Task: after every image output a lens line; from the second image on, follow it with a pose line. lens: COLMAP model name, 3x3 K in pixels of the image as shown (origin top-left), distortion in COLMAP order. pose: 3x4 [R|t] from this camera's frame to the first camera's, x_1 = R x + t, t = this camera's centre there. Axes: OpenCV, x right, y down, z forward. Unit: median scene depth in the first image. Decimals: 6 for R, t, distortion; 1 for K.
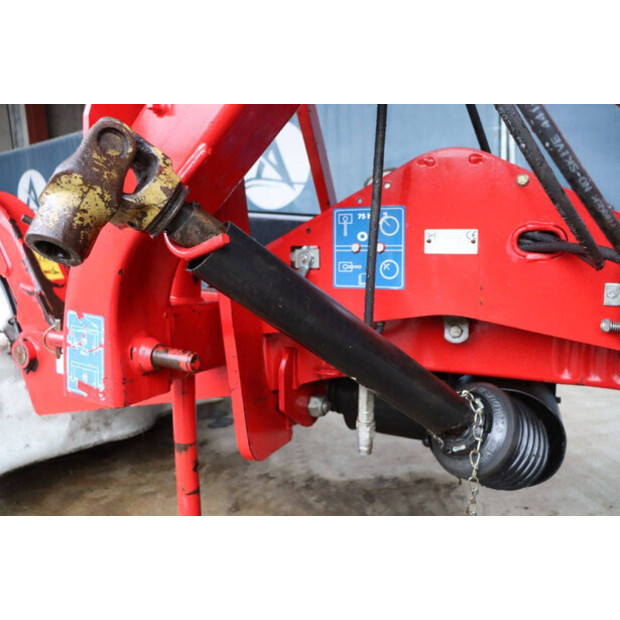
lens RADIAL K [[440.5, 0, 310.0], [0, 440.5, 310.0], [0, 0, 1]] dist [-0.091931, -0.000101]
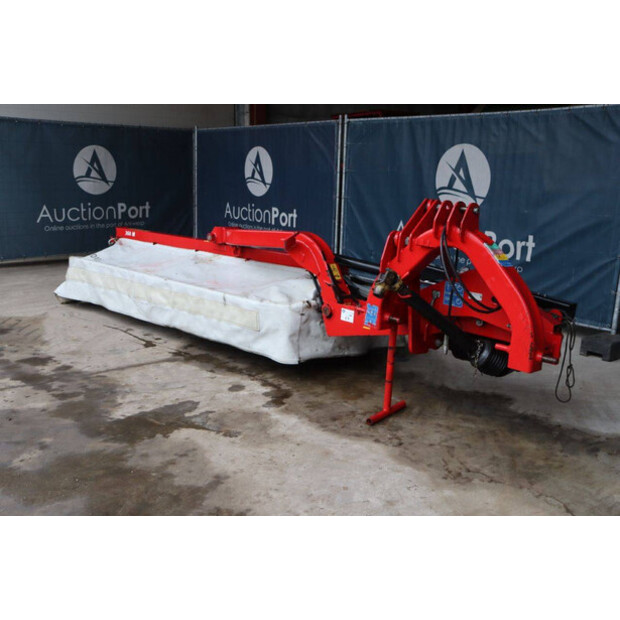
lens RADIAL K [[687.0, 0, 310.0], [0, 687.0, 310.0], [0, 0, 1]] dist [-0.016793, 0.021185]
pose [[0.935923, 0.122514, -0.330210, 0.736829], [-0.097909, 0.991098, 0.090209, -0.334662], [0.338323, -0.052098, 0.939587, -3.724894]]
